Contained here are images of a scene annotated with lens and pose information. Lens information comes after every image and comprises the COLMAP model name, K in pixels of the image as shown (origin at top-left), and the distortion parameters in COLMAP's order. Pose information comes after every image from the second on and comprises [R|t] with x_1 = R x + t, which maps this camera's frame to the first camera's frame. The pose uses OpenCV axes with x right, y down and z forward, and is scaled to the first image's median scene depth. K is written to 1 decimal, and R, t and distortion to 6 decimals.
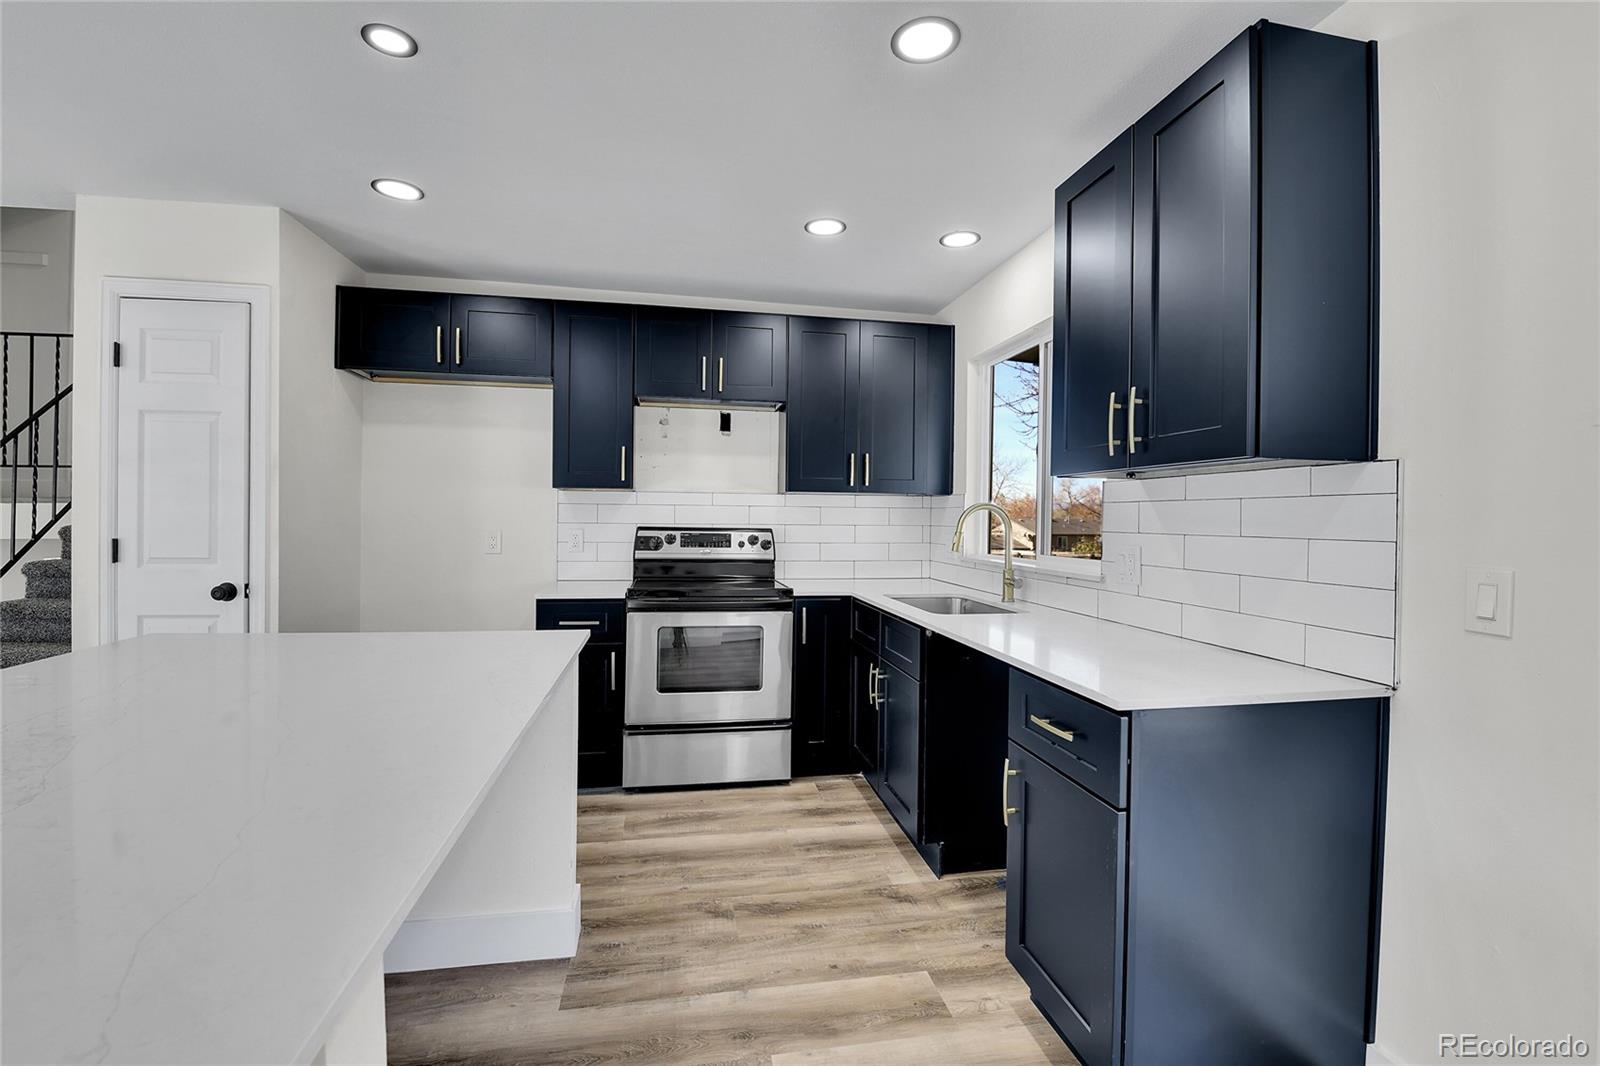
lens RADIAL K [[692.2, 0, 799.8], [0, 692.2, 523.1], [0, 0, 1]] dist [-0.004839, -0.008317]
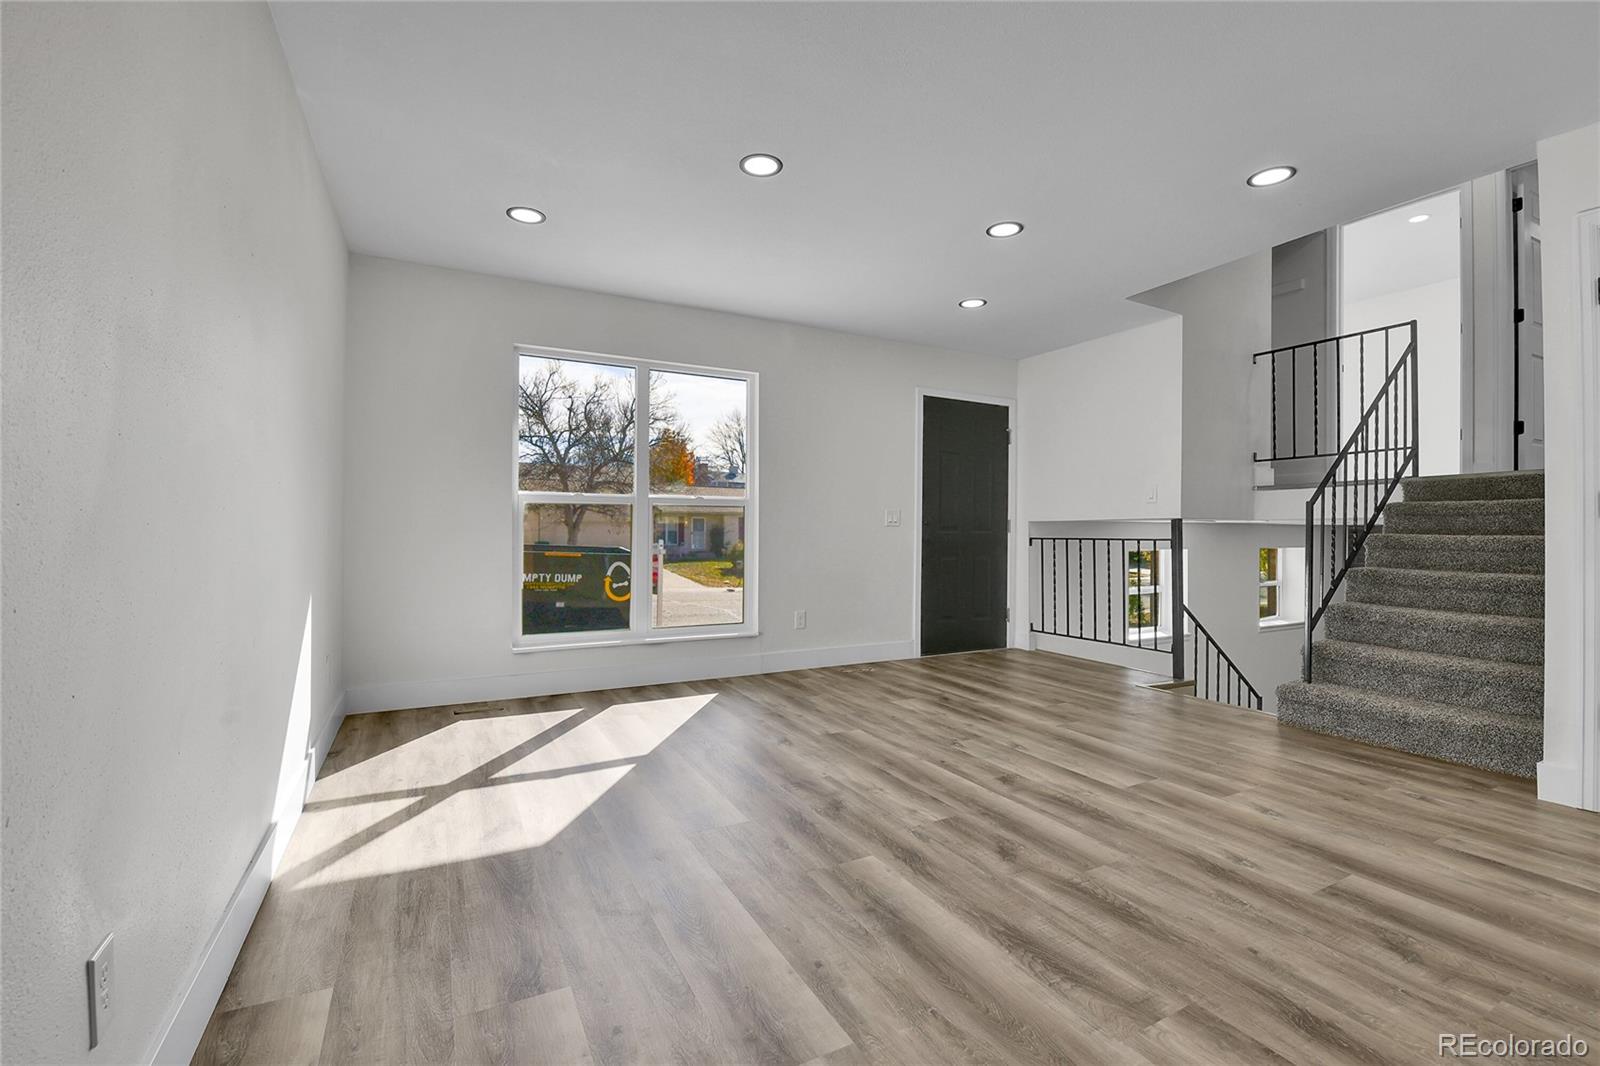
lens RADIAL K [[692.2, 0, 799.8], [0, 692.2, 523.1], [0, 0, 1]] dist [-0.004839, -0.008317]
pose [[0.294984, -0.015491, -0.955377, -0.364003], [-0.009423, 0.999773, -0.019121, 0.074193], [0.955456, 0.014643, 0.294771, -0.238201]]
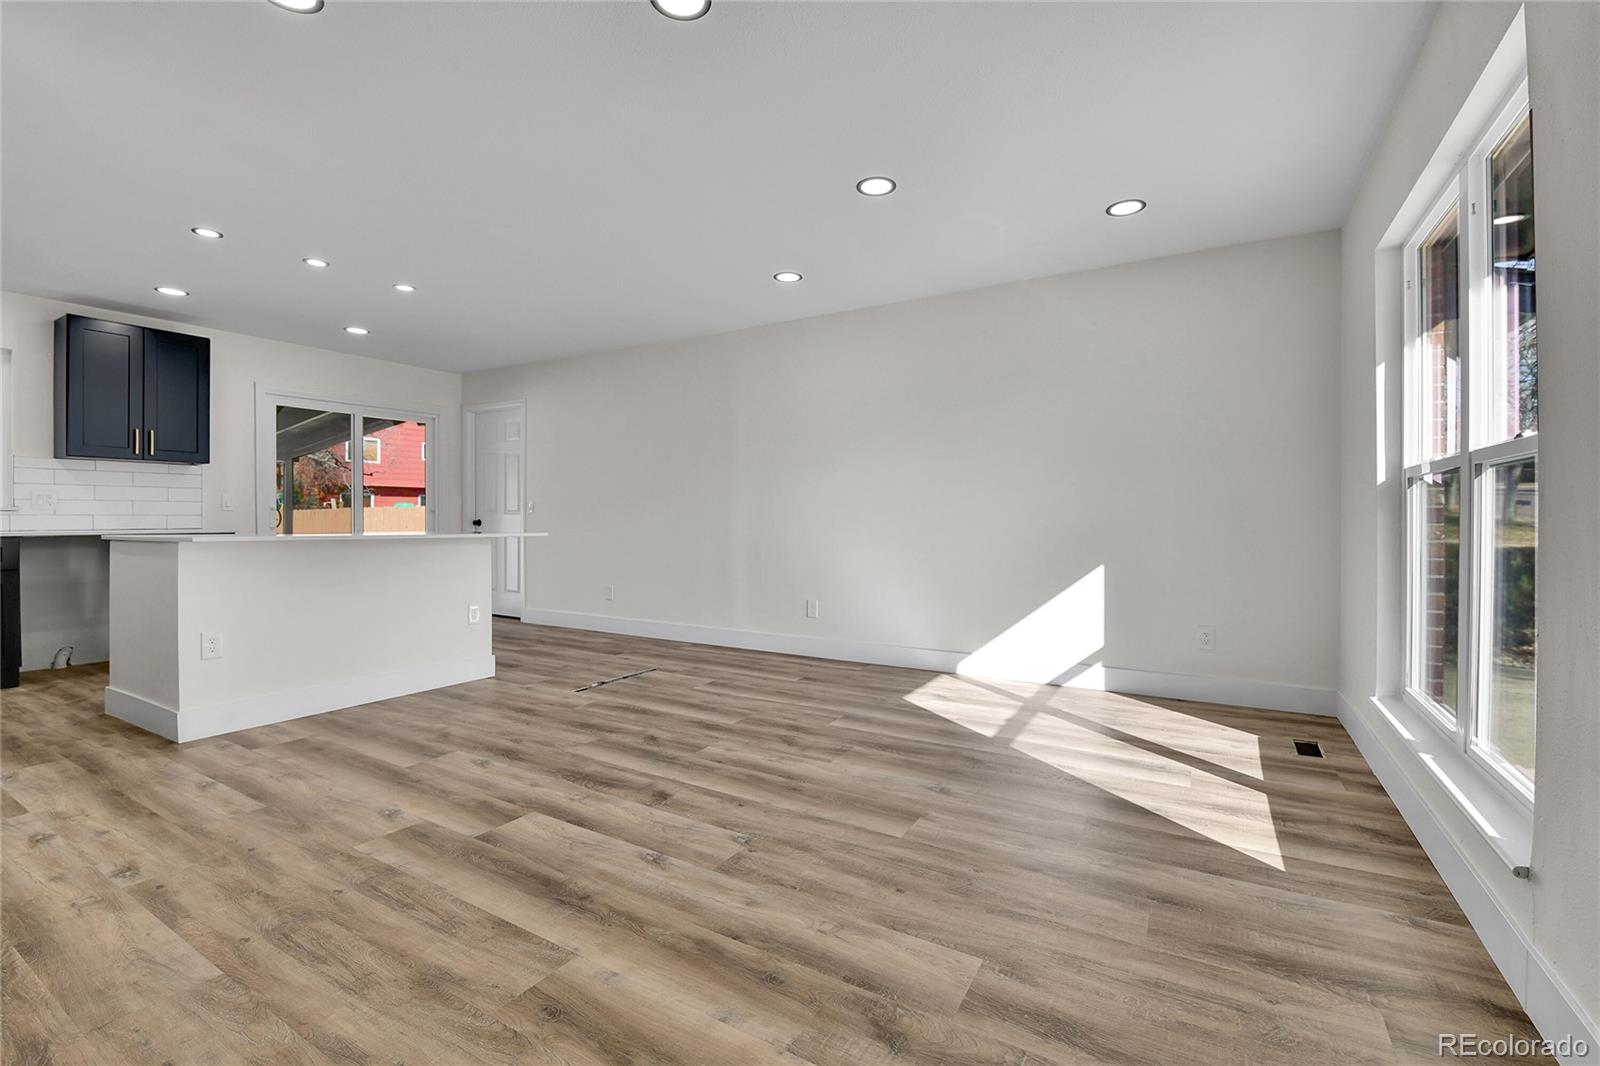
lens RADIAL K [[692.2, 0, 799.8], [0, 692.2, 523.1], [0, 0, 1]] dist [-0.004839, -0.008317]
pose [[-0.753321, -0.017056, 0.657432, -1.714548], [-0.003522, 0.999754, 0.021902, 0.052439], [-0.657644, 0.014184, -0.753196, 0.727074]]
